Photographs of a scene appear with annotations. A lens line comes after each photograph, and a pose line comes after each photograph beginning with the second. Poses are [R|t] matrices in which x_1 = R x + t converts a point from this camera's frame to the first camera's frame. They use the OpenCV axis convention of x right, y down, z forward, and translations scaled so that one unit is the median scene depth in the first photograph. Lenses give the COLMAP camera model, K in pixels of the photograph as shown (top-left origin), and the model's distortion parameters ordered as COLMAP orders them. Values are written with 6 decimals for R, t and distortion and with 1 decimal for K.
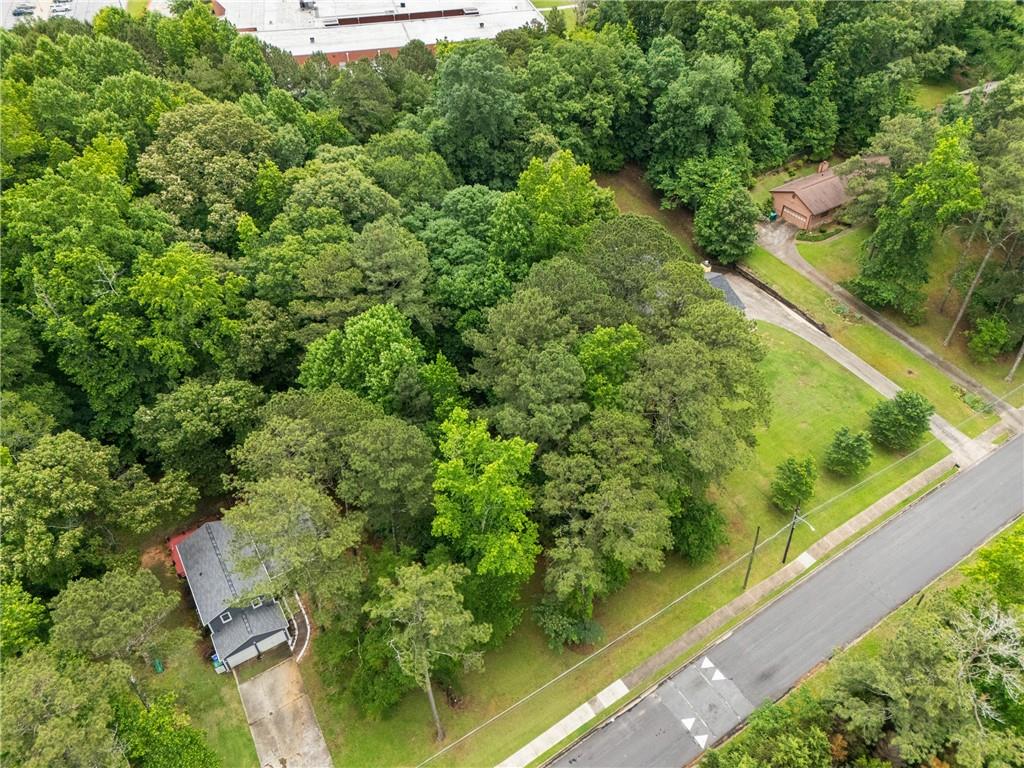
lens RADIAL K [[749.2, 0, 512.0], [0, 749.2, 384.0], [0, 0, 1]] dist [0.078743, -0.070174]
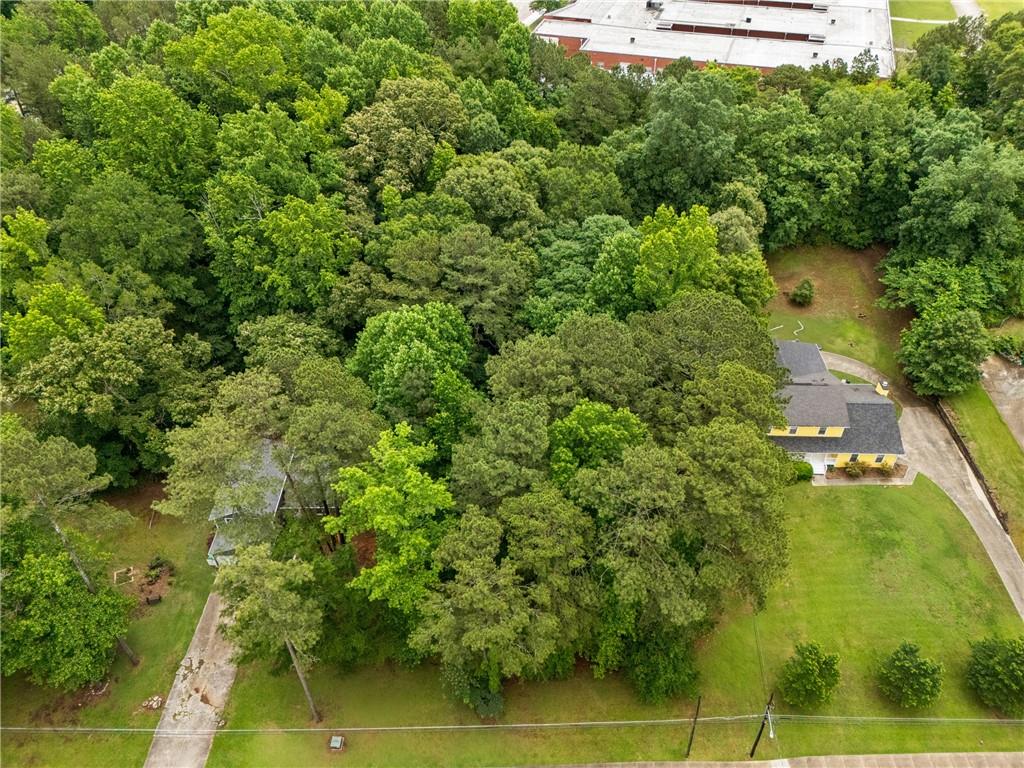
lens RADIAL K [[749.2, 0, 512.0], [0, 749.2, 384.0], [0, 0, 1]] dist [0.078743, -0.070174]
pose [[0.847667, 0.356185, -0.393184, 0.263688], [-0.355093, 0.931543, 0.078338, -0.090473], [0.394170, 0.073212, 0.916117, 0.097305]]
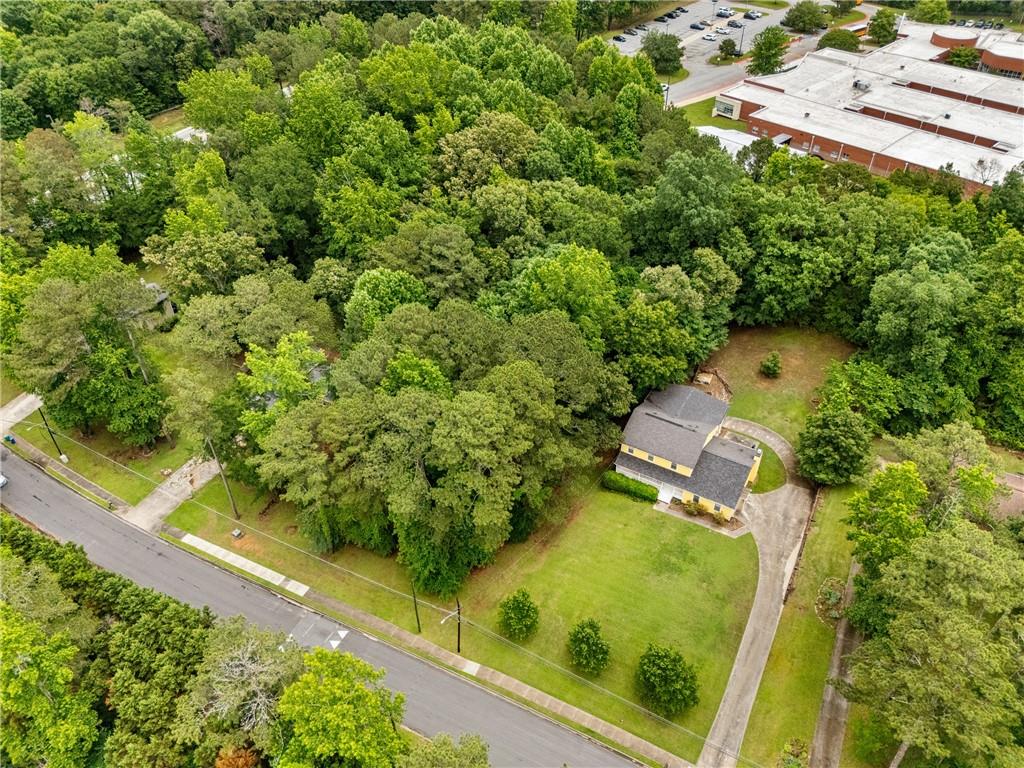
lens RADIAL K [[749.2, 0, 512.0], [0, 749.2, 384.0], [0, 0, 1]] dist [0.078743, -0.070174]
pose [[0.497407, 0.562096, -0.660783, 0.732836], [-0.575879, 0.783605, 0.233081, -0.292216], [0.648807, 0.264595, 0.713470, 0.150833]]
